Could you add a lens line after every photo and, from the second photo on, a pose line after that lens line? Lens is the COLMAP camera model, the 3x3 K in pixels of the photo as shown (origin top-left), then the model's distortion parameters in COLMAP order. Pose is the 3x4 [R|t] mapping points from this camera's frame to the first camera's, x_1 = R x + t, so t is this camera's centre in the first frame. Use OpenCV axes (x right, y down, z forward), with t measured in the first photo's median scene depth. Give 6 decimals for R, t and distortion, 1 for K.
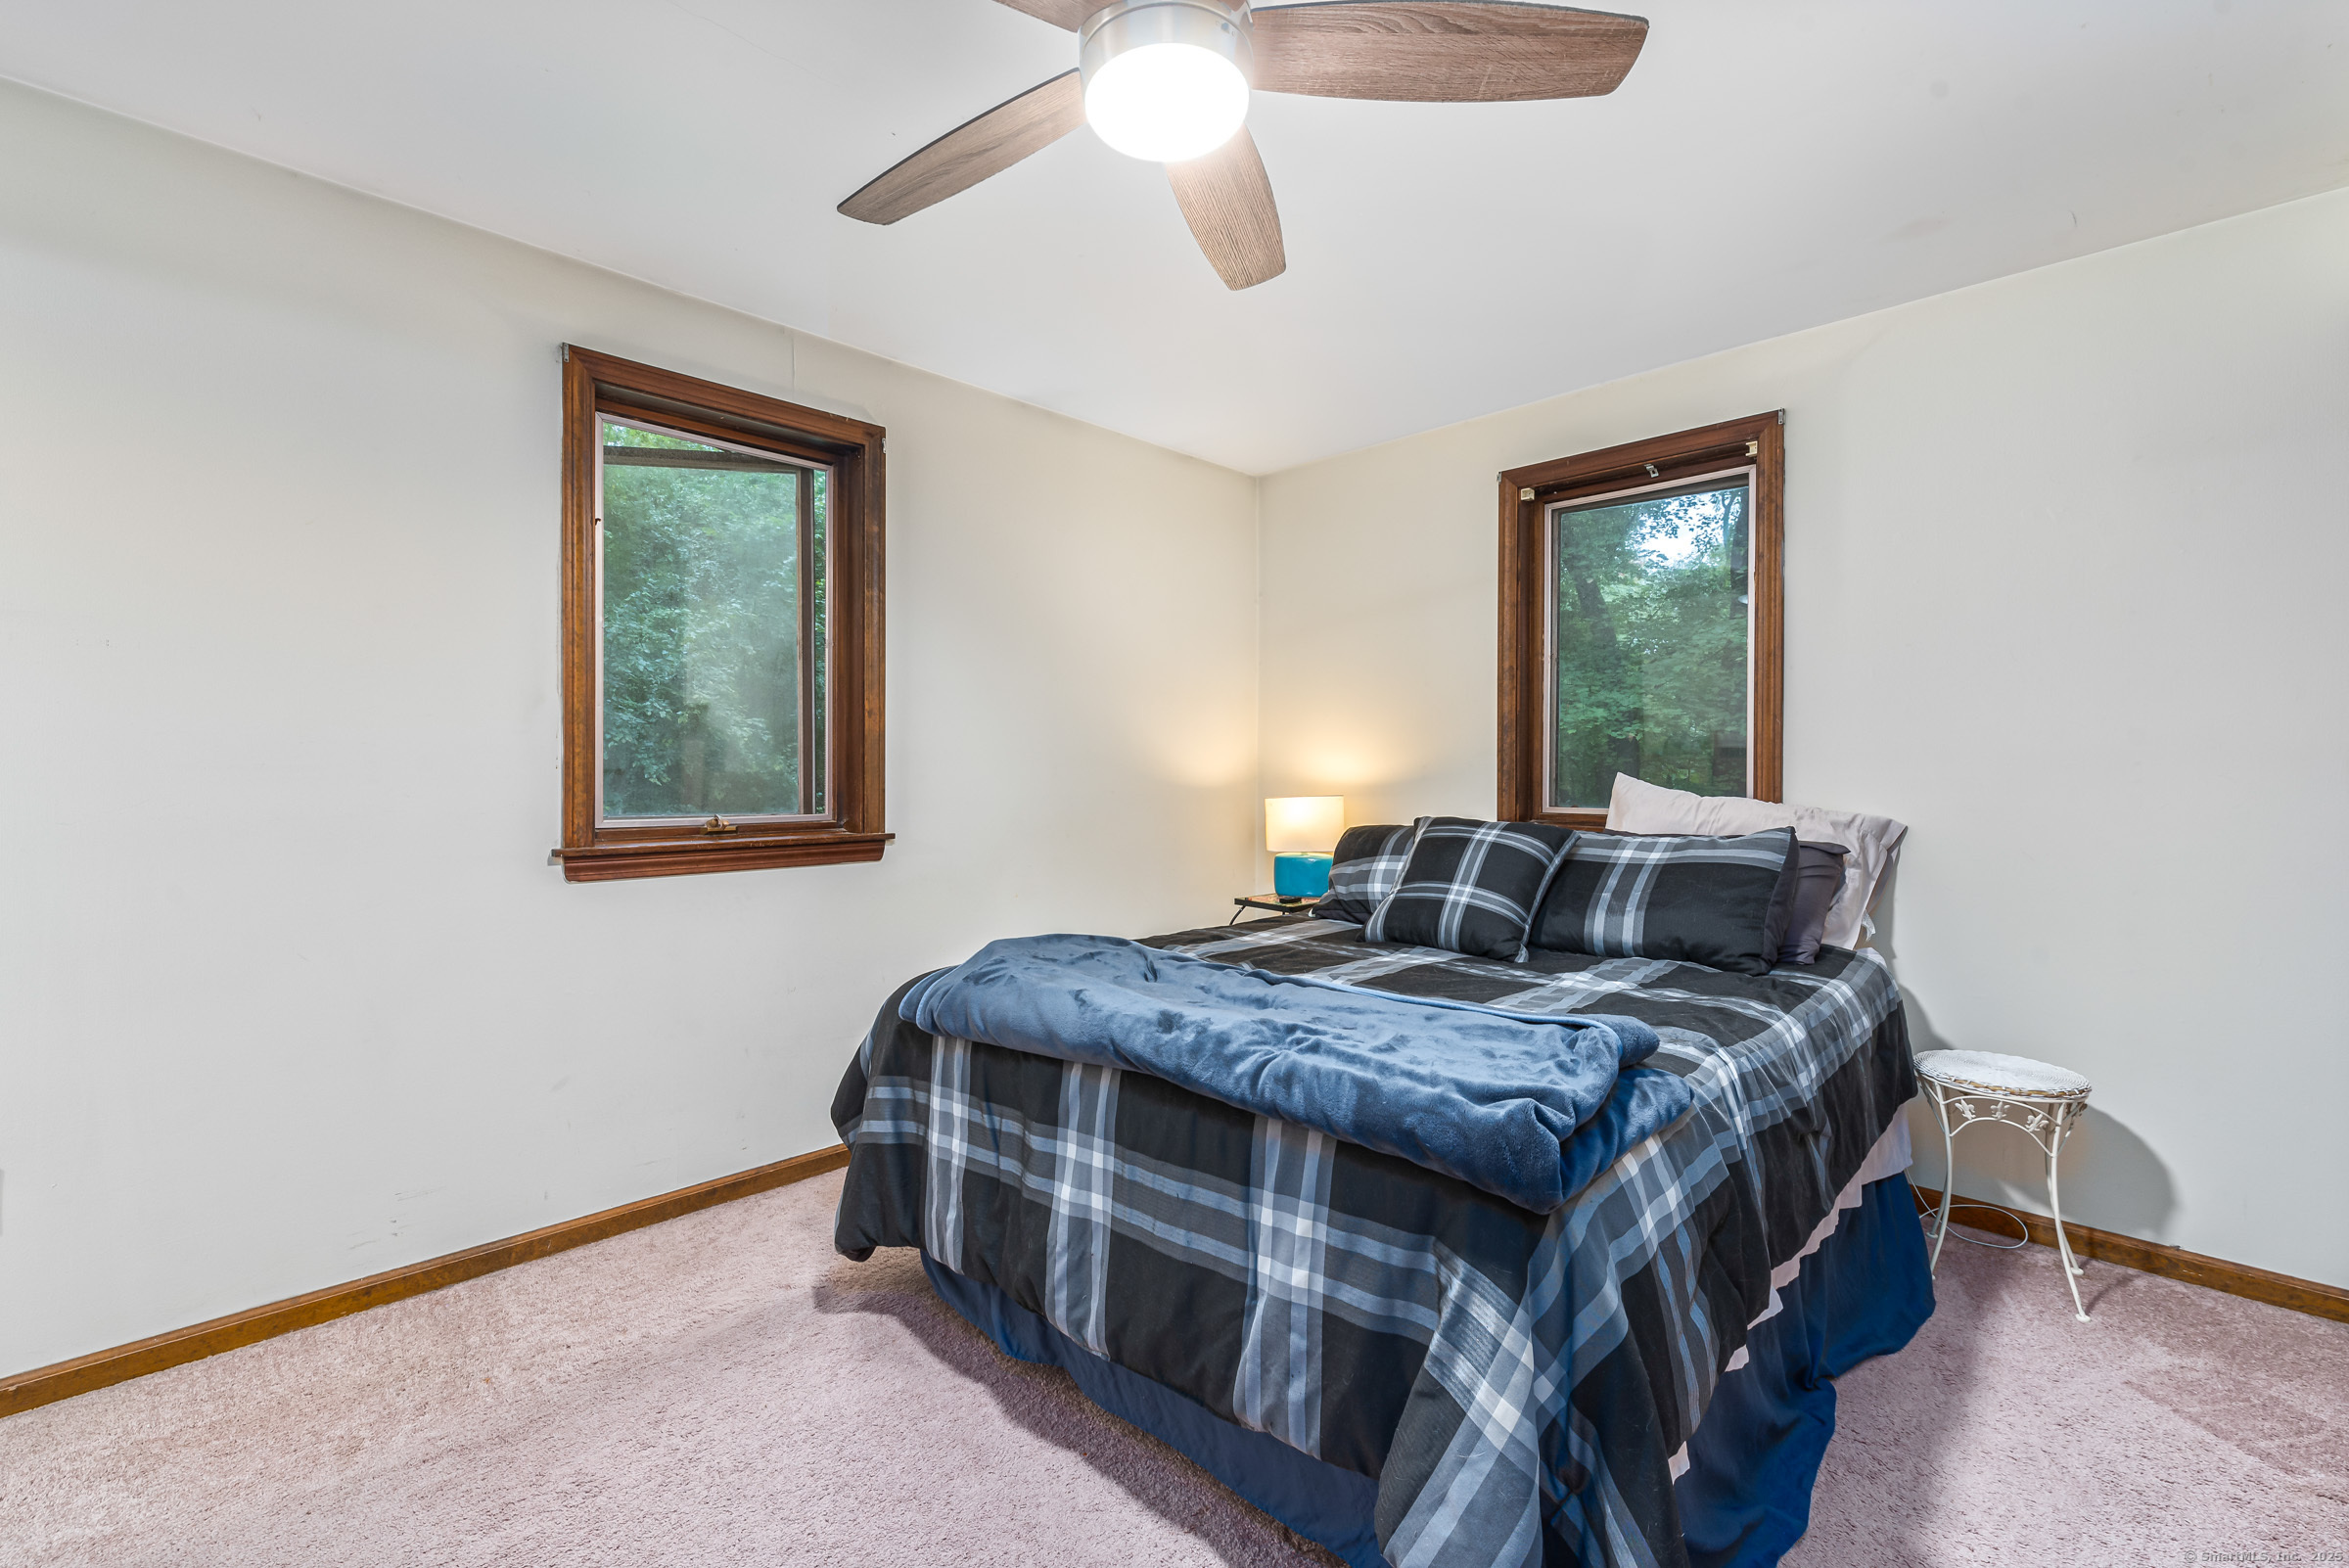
lens RADIAL K [[1028.5, 0, 1170.8], [0, 1028.5, 778.0], [0, 0, 1]] dist [-0.000054, -0.000323]
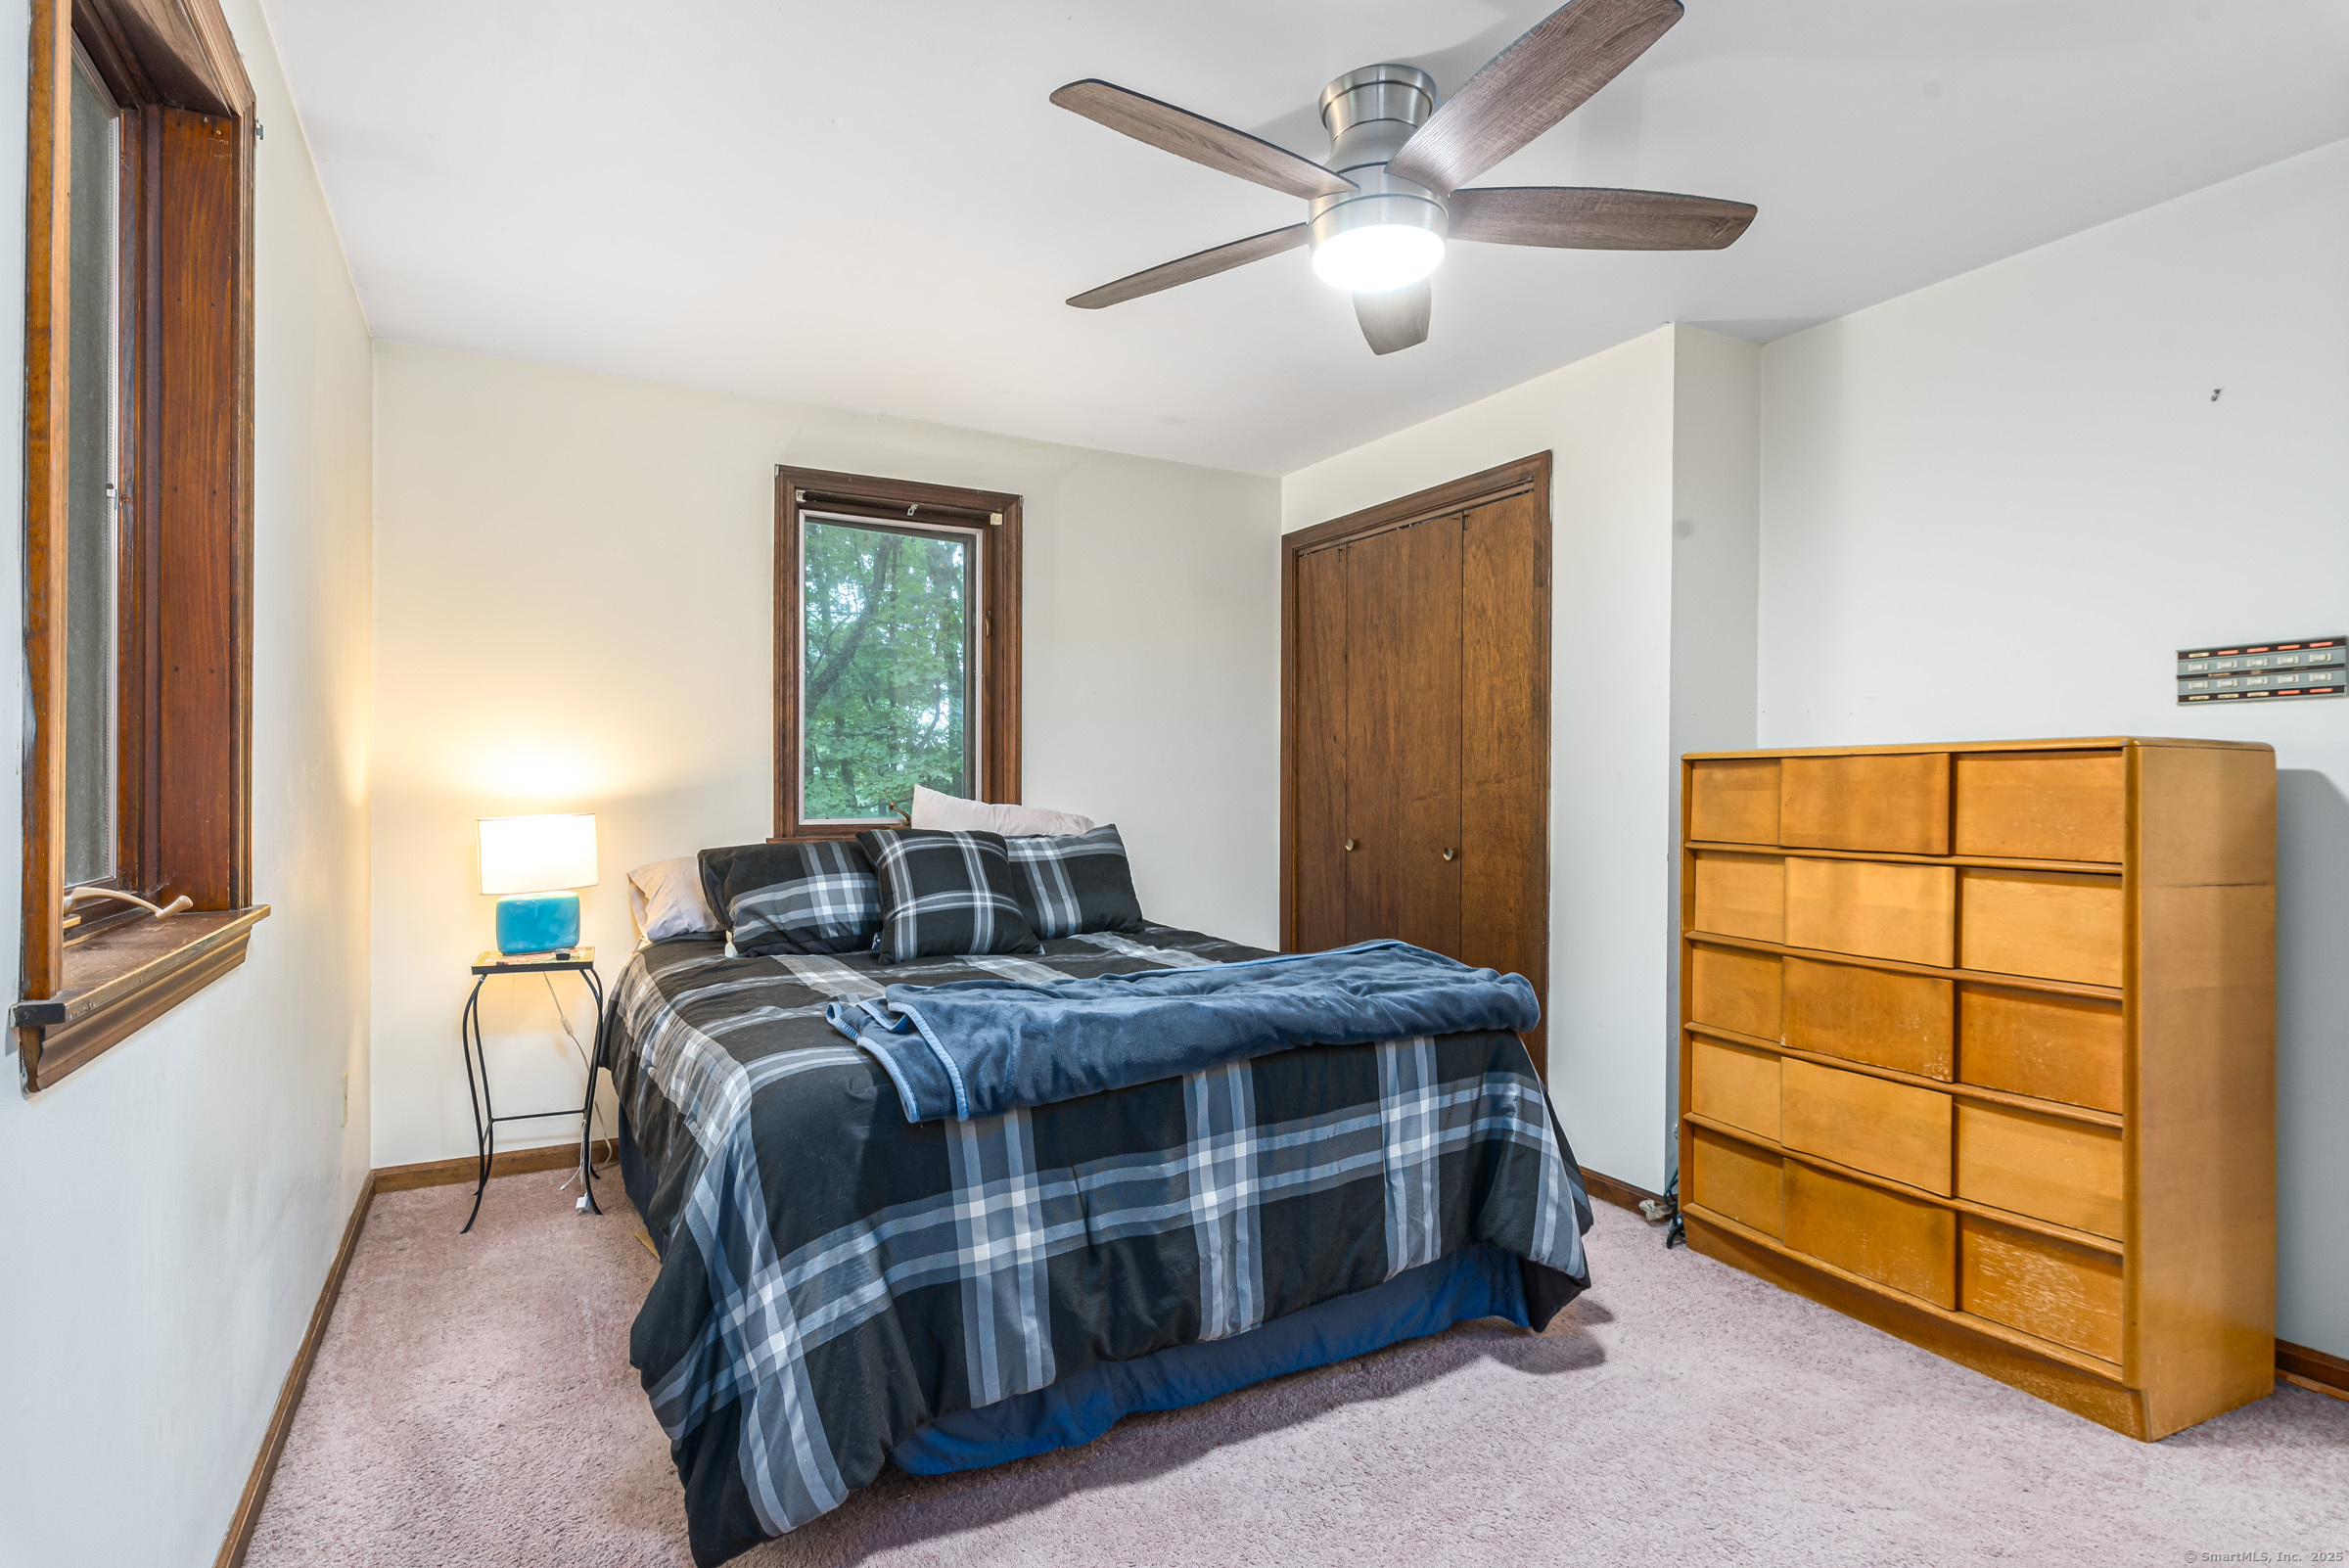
lens RADIAL K [[1161.2, 0, 1174.5], [0, 1161.2, 784.0], [0, 0, 1]] dist [0.022677, -0.000089]
pose [[0.274759, -0.002141, 0.961511, -1.254013], [0.001996, 0.999997, 0.001657, -0.013654], [-0.961511, 0.001464, 0.274762, 0.727969]]
